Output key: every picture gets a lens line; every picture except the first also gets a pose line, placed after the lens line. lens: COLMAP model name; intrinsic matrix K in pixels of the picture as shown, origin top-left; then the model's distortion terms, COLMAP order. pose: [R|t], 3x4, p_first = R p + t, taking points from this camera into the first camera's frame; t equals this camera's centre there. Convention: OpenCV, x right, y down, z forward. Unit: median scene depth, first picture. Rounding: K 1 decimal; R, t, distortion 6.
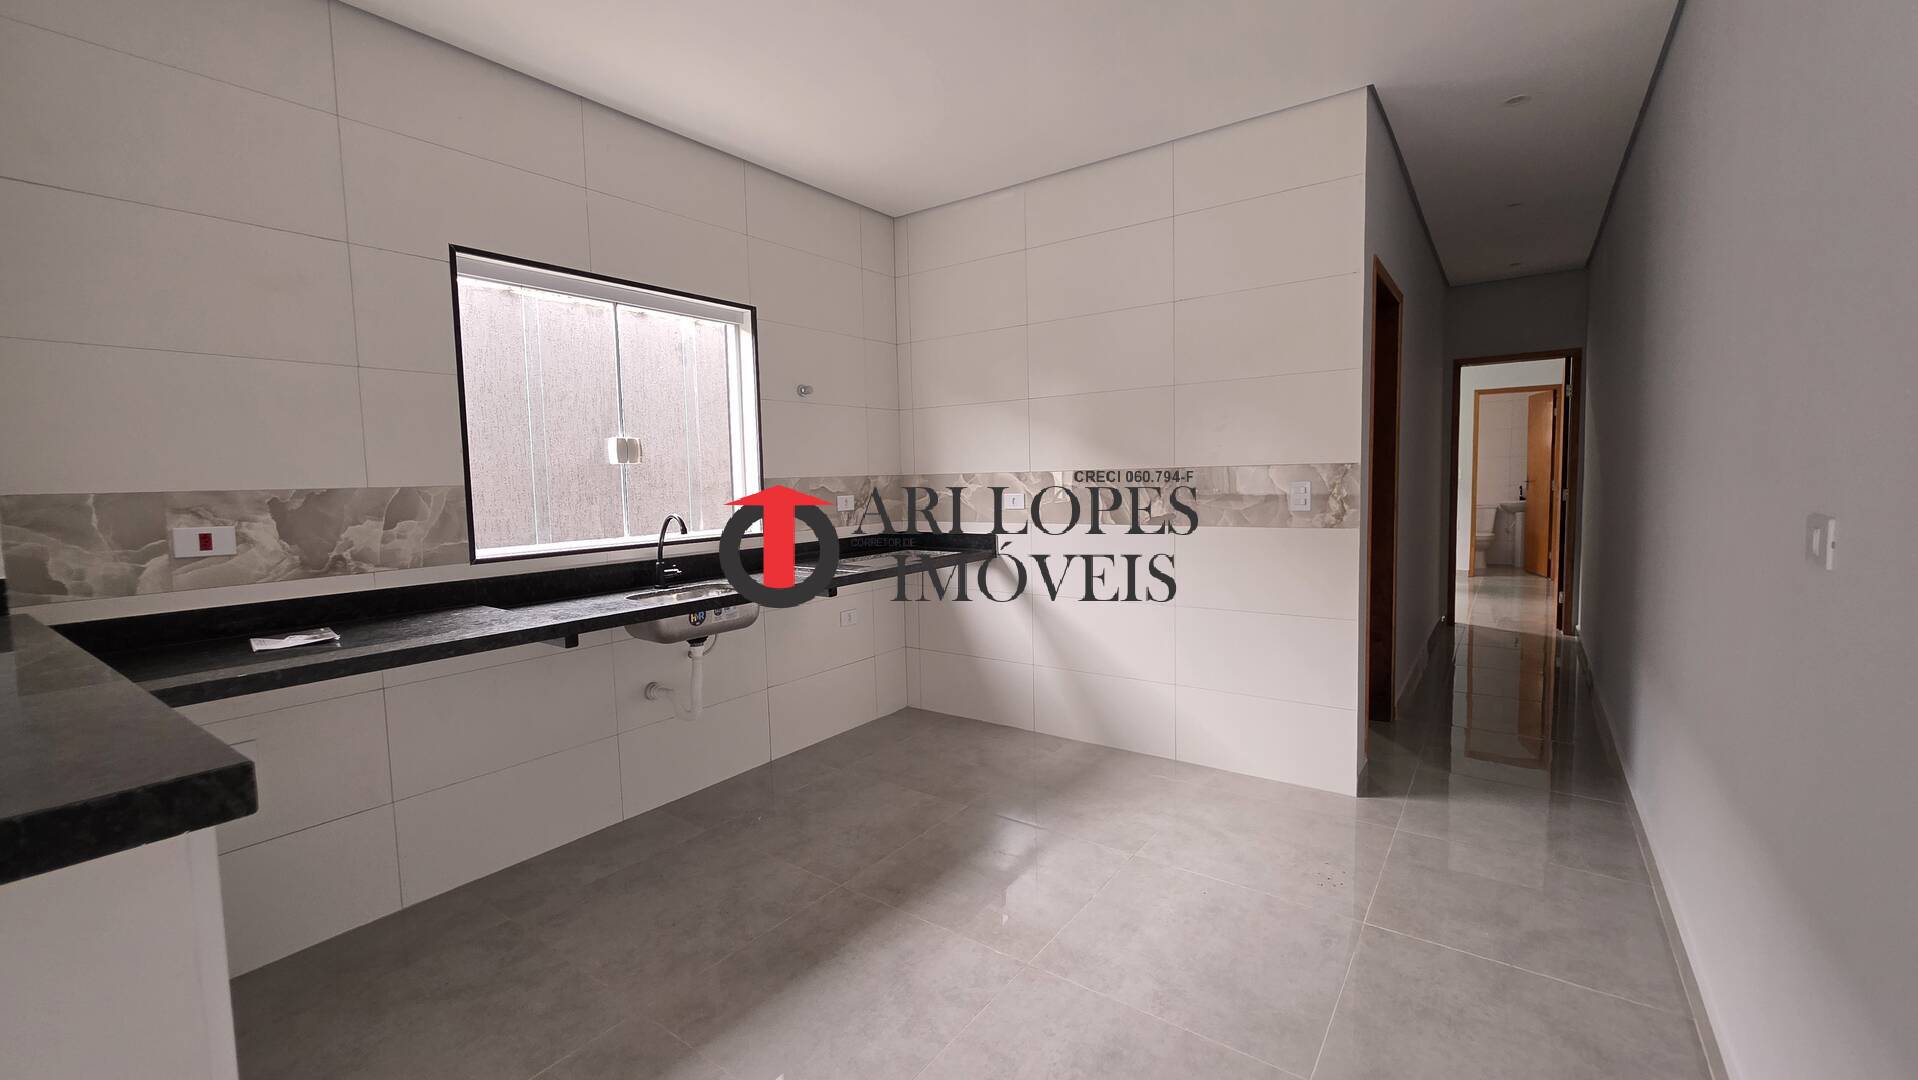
lens RADIAL K [[769.9, 0, 958.1], [0, 769.9, 530.4], [0, 0, 1]] dist [0.008246, 0.000030]
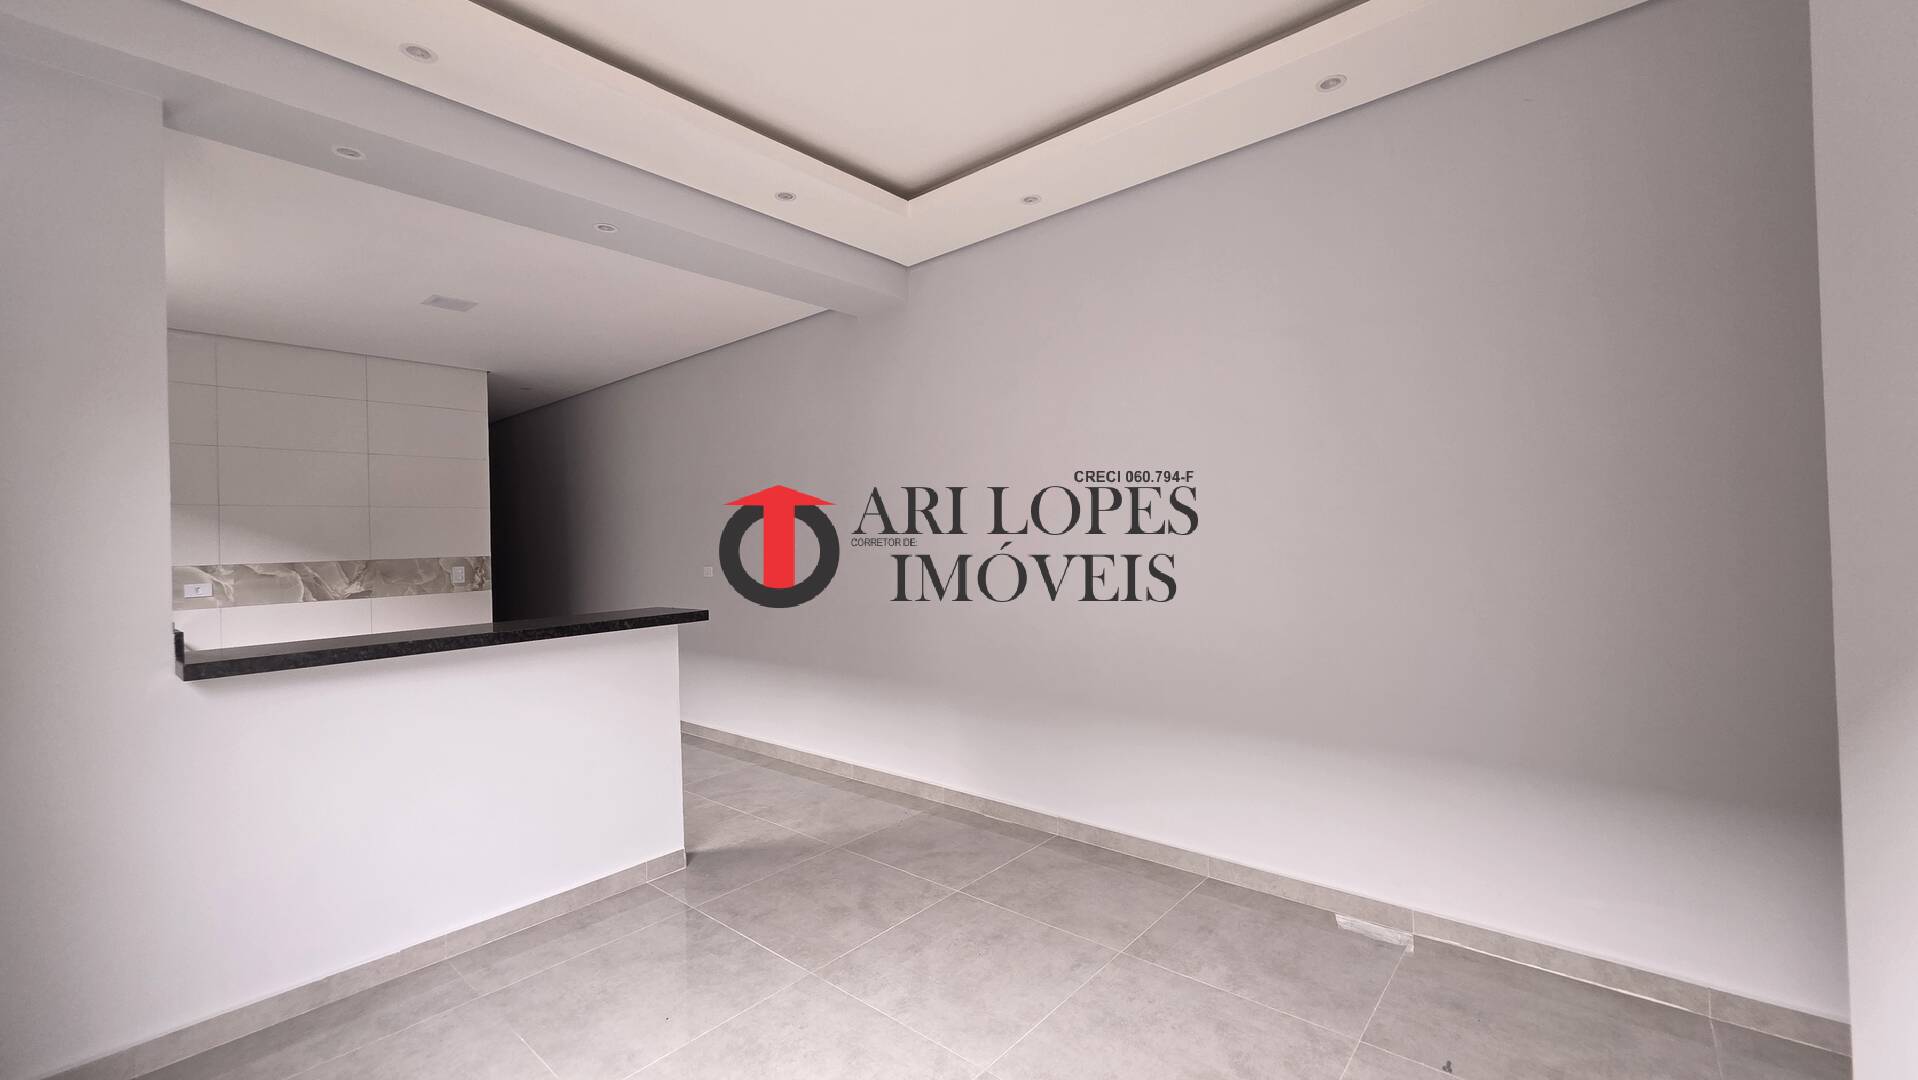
lens RADIAL K [[769.9, 0, 958.1], [0, 769.9, 530.4], [0, 0, 1]] dist [0.008246, 0.000030]
pose [[0.079200, 0.030910, 0.996379, -1.137451], [0.093369, 0.994895, -0.038285, 0.027304], [-0.992476, 0.096063, 0.075910, -0.269319]]
